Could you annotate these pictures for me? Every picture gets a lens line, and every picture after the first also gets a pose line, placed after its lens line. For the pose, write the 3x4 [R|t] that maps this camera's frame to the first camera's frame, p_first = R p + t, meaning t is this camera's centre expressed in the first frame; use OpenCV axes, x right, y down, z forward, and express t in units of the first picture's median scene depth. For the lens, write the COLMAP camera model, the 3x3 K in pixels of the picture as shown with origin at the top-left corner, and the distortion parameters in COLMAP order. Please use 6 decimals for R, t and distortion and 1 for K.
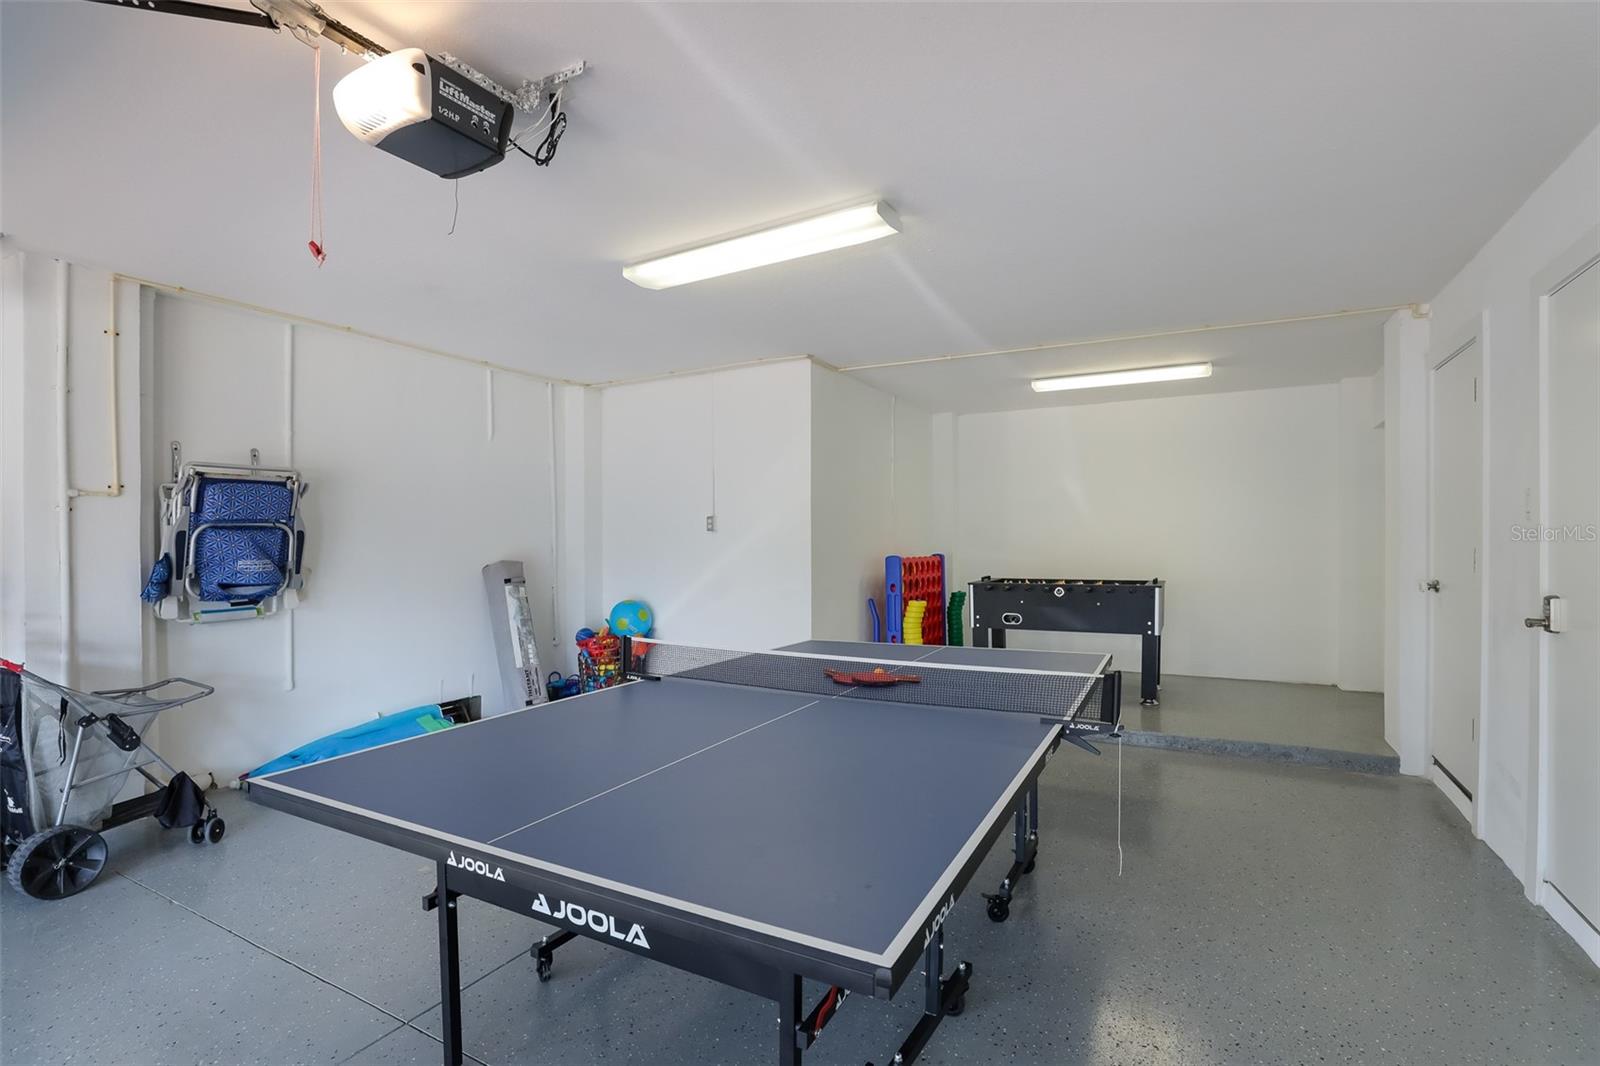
lens RADIAL K [[701.2, 0, 799.9], [0, 701.2, 544.3], [0, 0, 1]] dist [-0.029100, 0.009052]
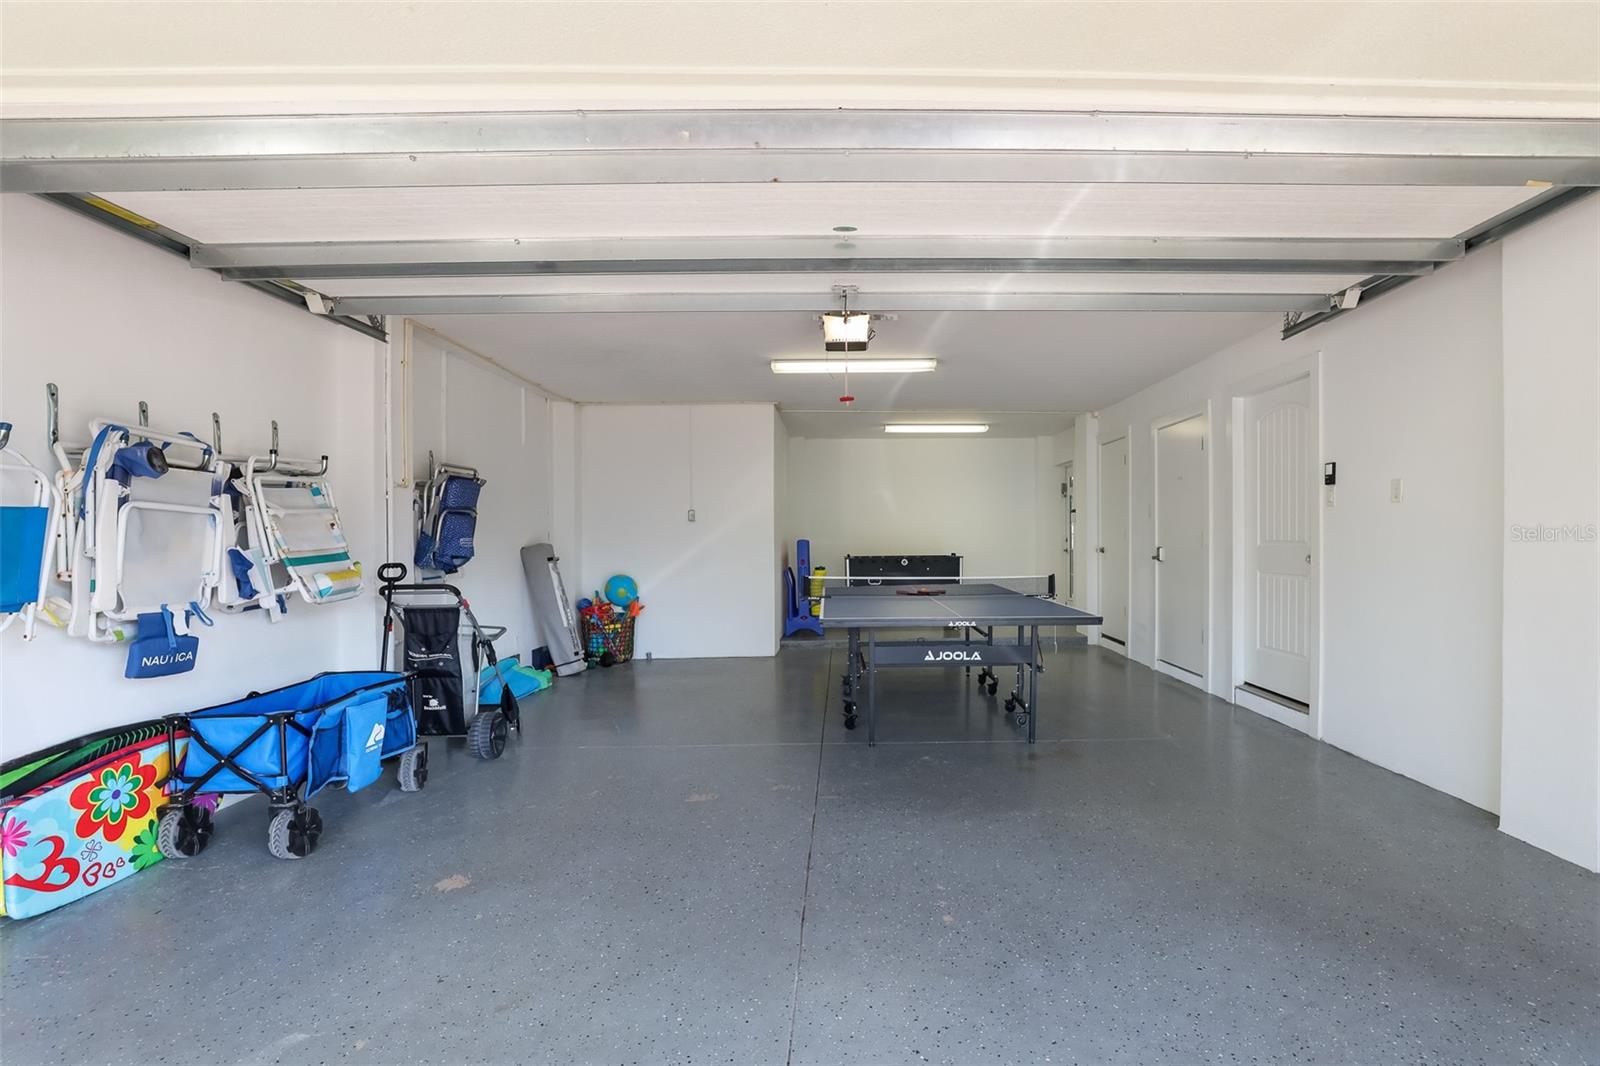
lens RADIAL K [[739.5, 0, 800.0], [0, 739.5, 533.0], [0, 0, 1]] dist [-0.036116, 0.011021]
pose [[0.889076, 0.002437, 0.457754, -0.648532], [0.004277, 0.999898, -0.013629, 0.026243], [-0.457740, 0.014075, 0.888975, -0.393684]]
